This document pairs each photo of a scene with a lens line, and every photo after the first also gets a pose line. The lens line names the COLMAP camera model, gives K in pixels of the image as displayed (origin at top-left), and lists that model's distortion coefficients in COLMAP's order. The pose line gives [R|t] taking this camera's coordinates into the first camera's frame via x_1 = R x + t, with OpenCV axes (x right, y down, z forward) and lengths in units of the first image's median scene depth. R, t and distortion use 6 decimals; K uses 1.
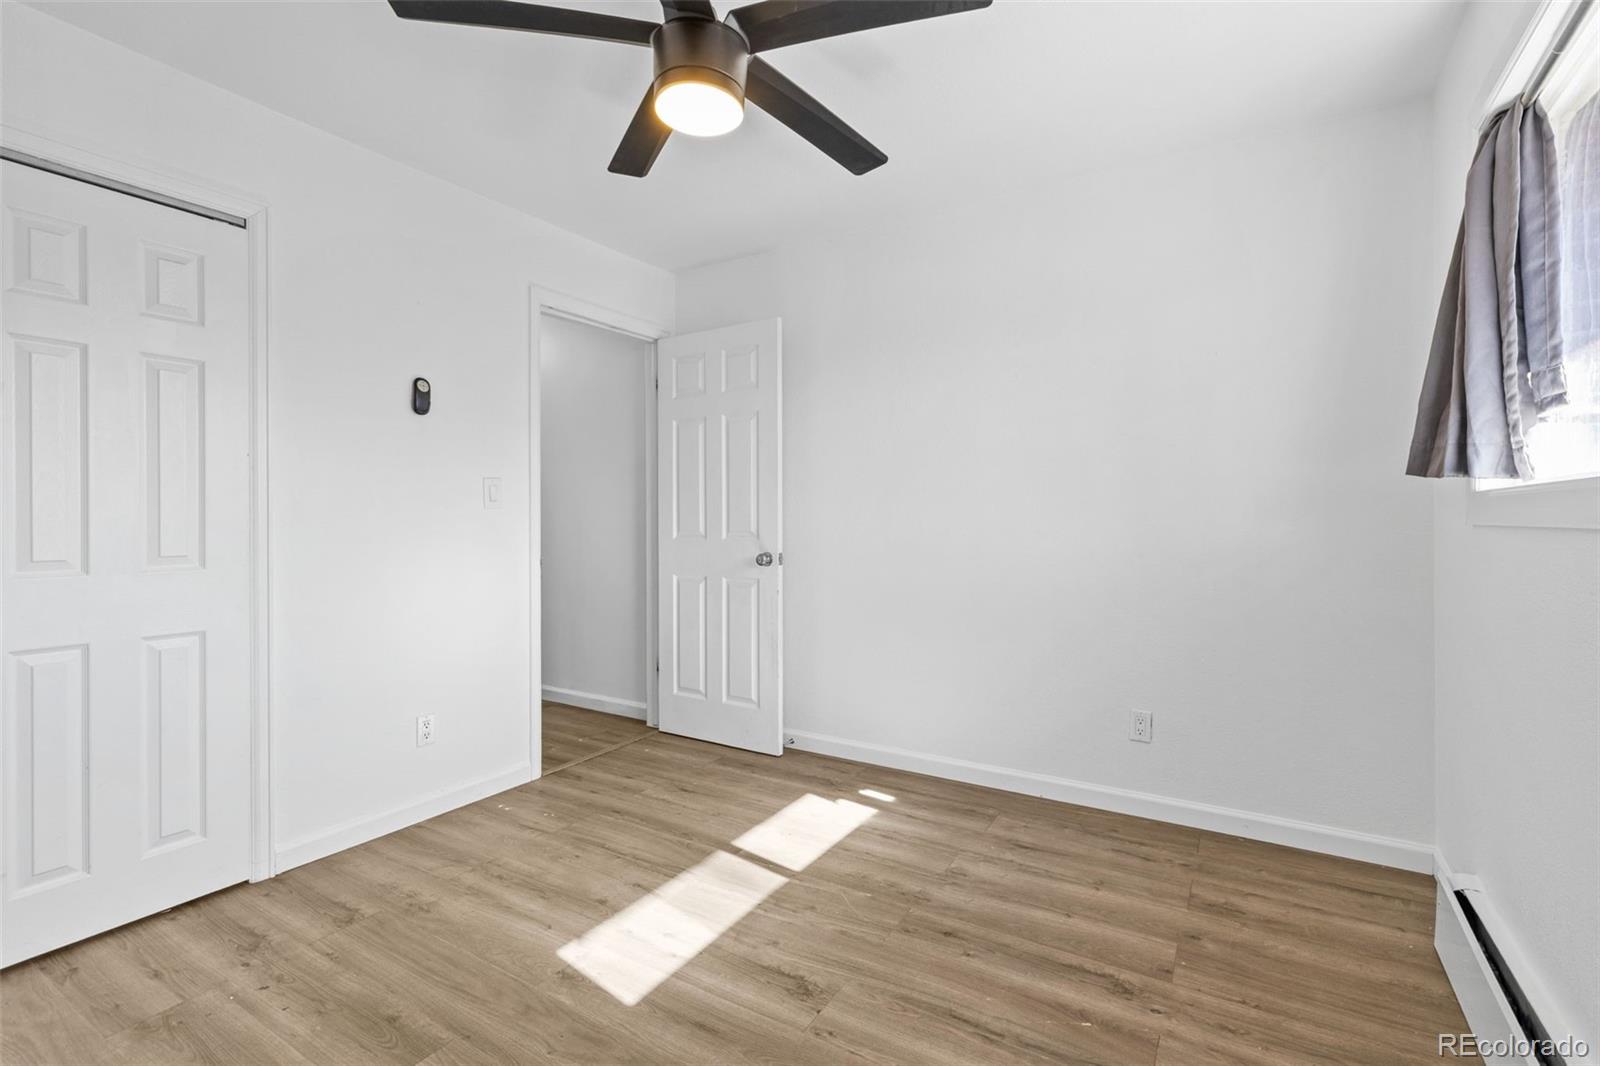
lens RADIAL K [[736.8, 0, 800.0], [0, 736.8, 533.0], [0, 0, 1]] dist [0.000440, 0.000002]
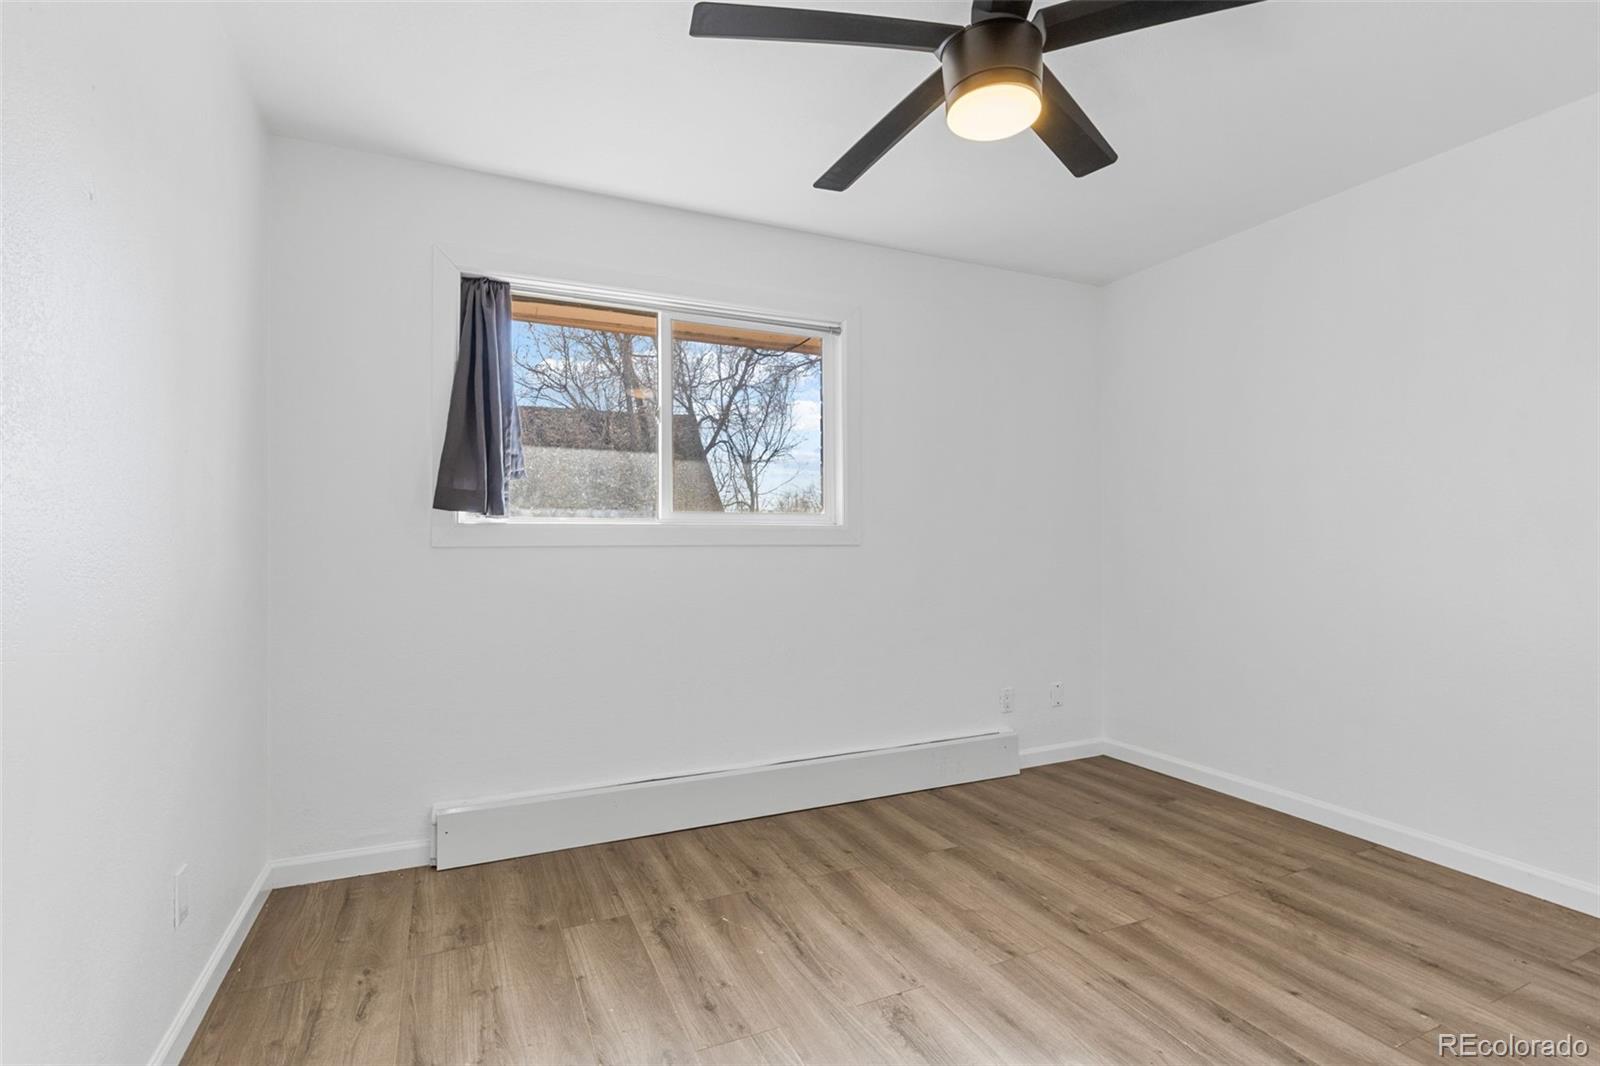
lens RADIAL K [[745.9, 0, 805.1], [0, 745.9, 529.0], [0, 0, 1]] dist [-0.005659, -0.000353]
pose [[-0.834414, 0.012539, 0.550995, -0.354679], [0.019230, 0.999795, 0.006368, -0.033732], [-0.550802, 0.015910, -0.834484, 1.492800]]
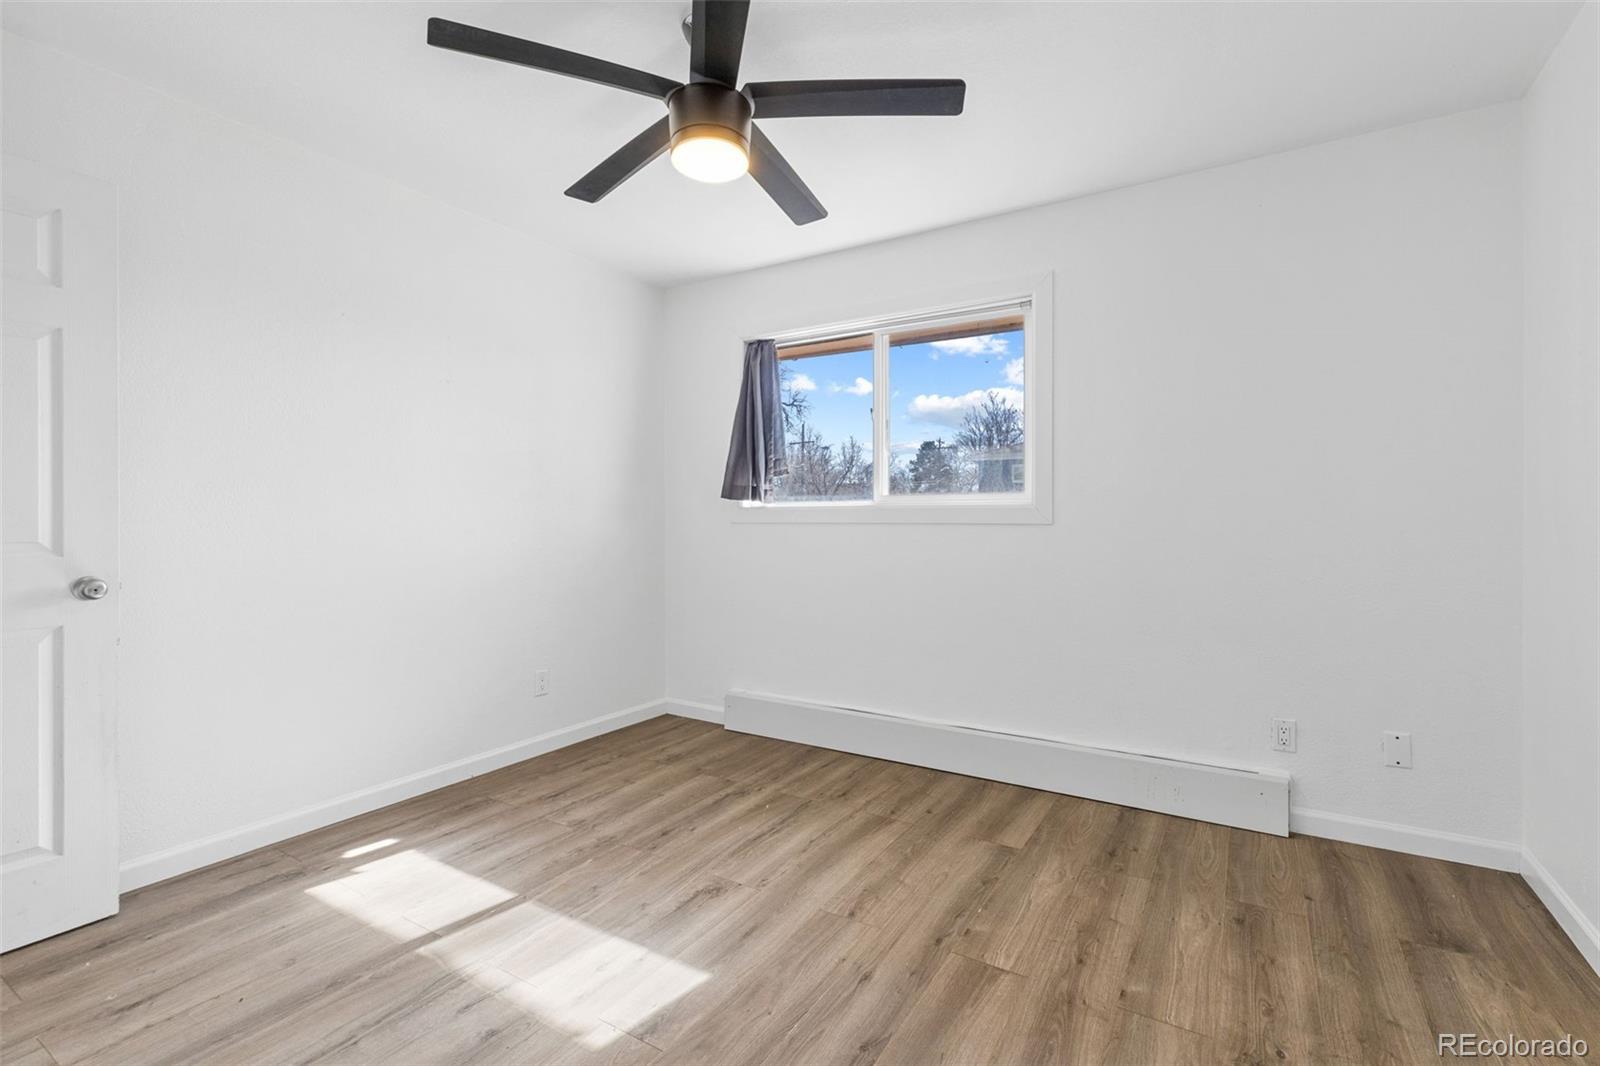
lens RADIAL K [[711.6, 0, 835.0], [0, 711.6, 527.7], [0, 0, 1]] dist [0.000686, -0.000300]
pose [[-0.031504, -0.008502, 0.999467, -0.959229], [0.024408, 0.999659, 0.009273, -0.007027], [-0.999206, 0.024687, -0.031286, 0.642066]]
